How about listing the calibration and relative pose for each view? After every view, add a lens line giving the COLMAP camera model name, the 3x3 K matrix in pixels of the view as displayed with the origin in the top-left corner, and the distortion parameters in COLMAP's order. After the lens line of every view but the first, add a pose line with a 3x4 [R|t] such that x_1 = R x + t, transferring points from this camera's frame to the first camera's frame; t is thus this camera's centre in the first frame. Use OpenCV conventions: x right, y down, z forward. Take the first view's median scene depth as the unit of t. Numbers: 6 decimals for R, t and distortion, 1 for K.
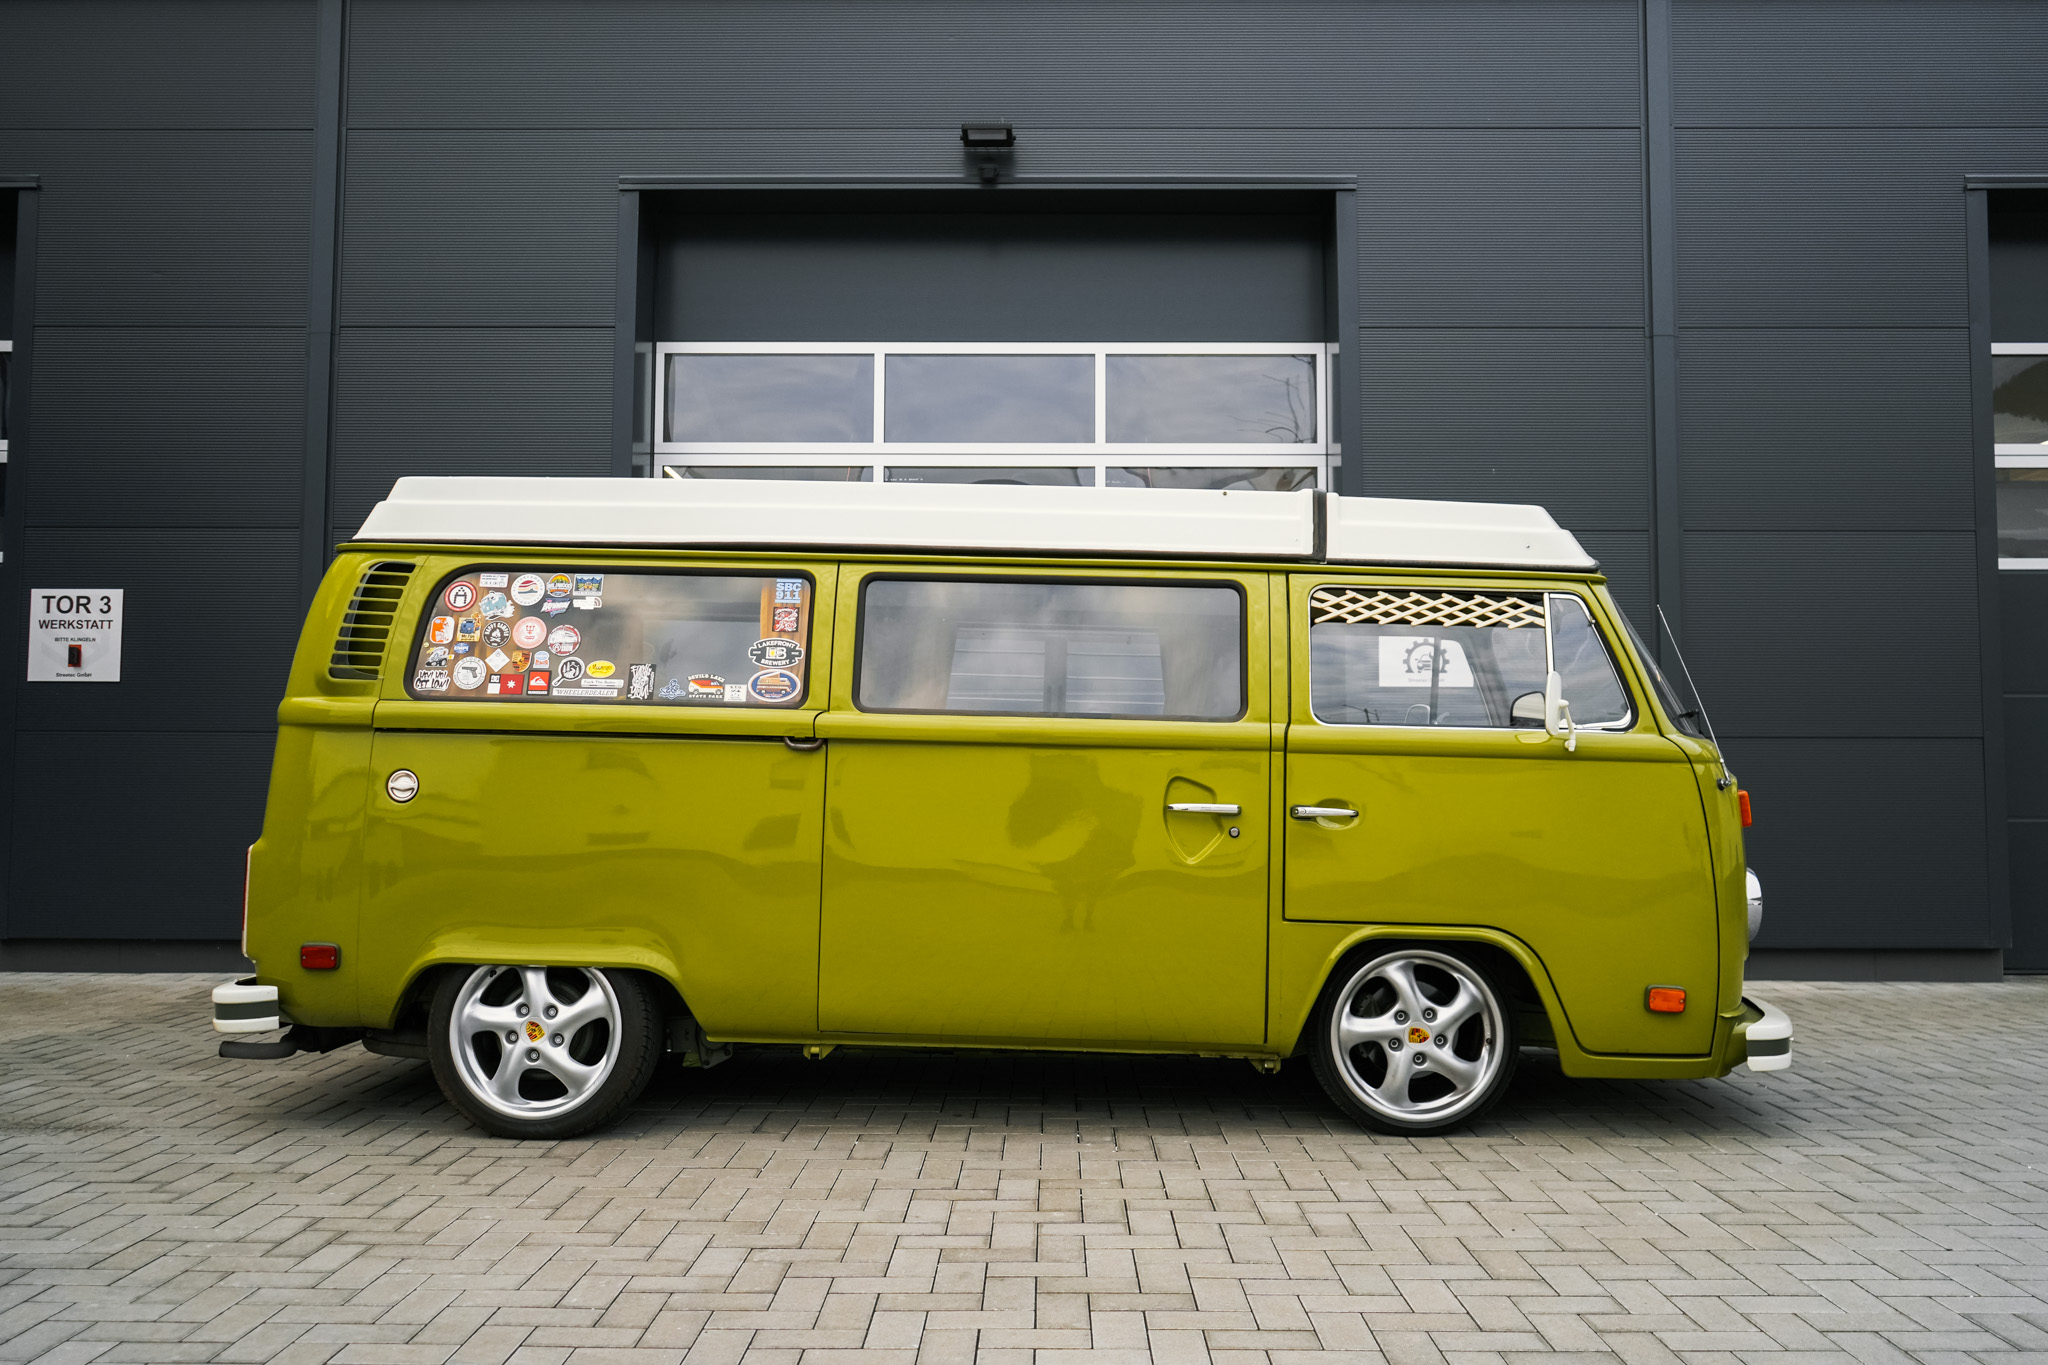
lens RADIAL K [[1681.6, 0, 1024.0], [0, 1681.6, 682.5], [0, 0, 1]] dist [-0.002585, 0.004075]
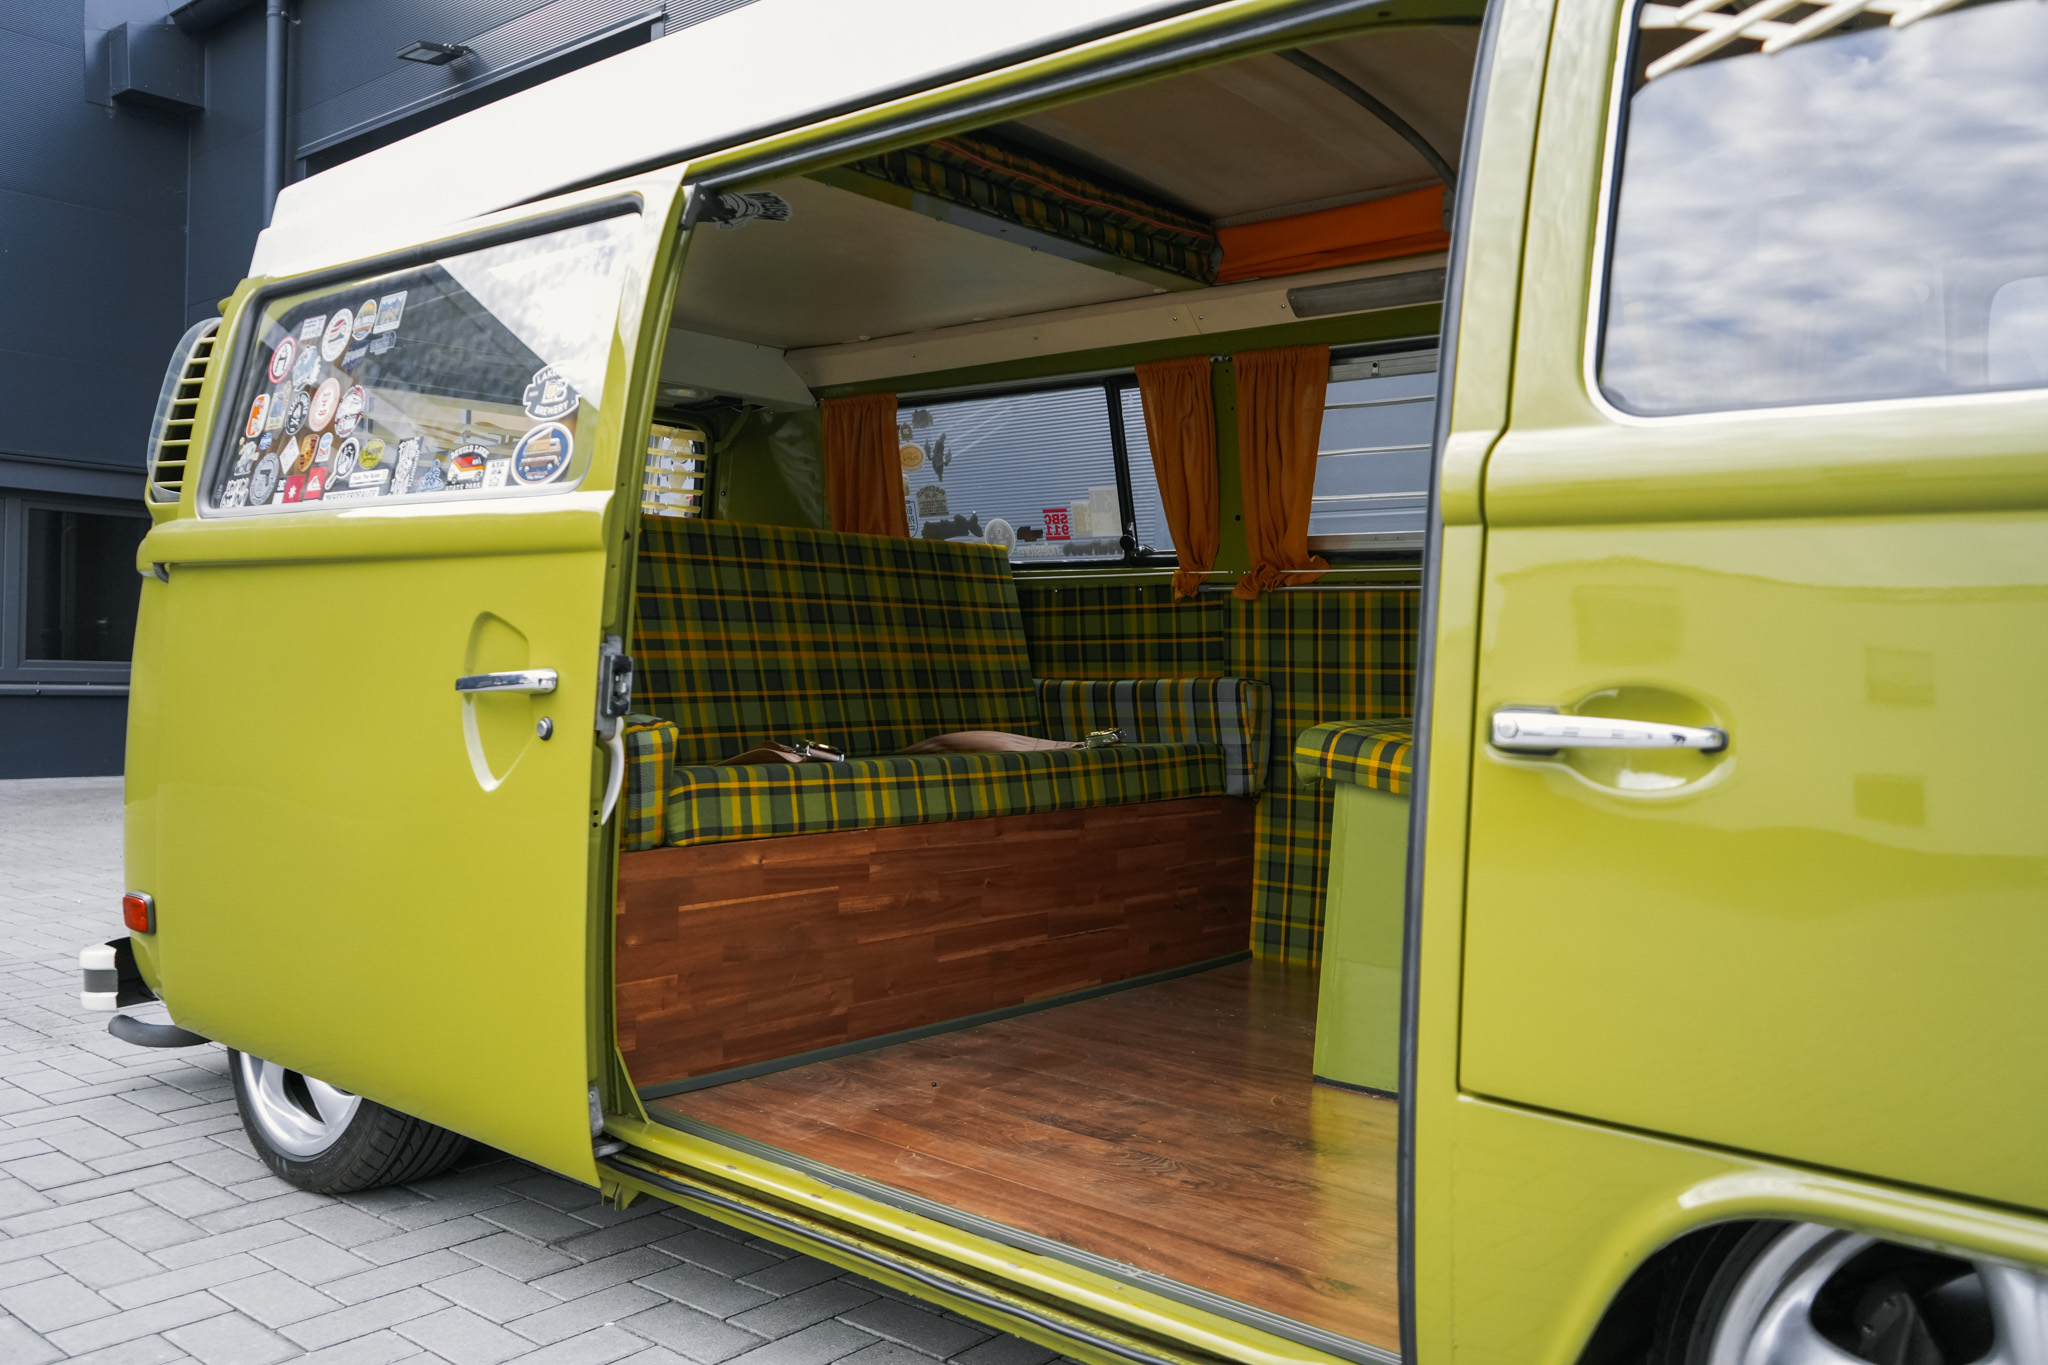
lens RADIAL K [[1612.7, 0, 1032.4], [0, 1612.7, 685.5], [0, 0, 1]] dist [-0.017948, -0.005787]
pose [[0.781059, 0.002516, -0.624453, 0.262498], [0.041215, 0.997604, 0.055570, 0.049074], [0.623096, -0.069140, 0.779083, 0.709187]]
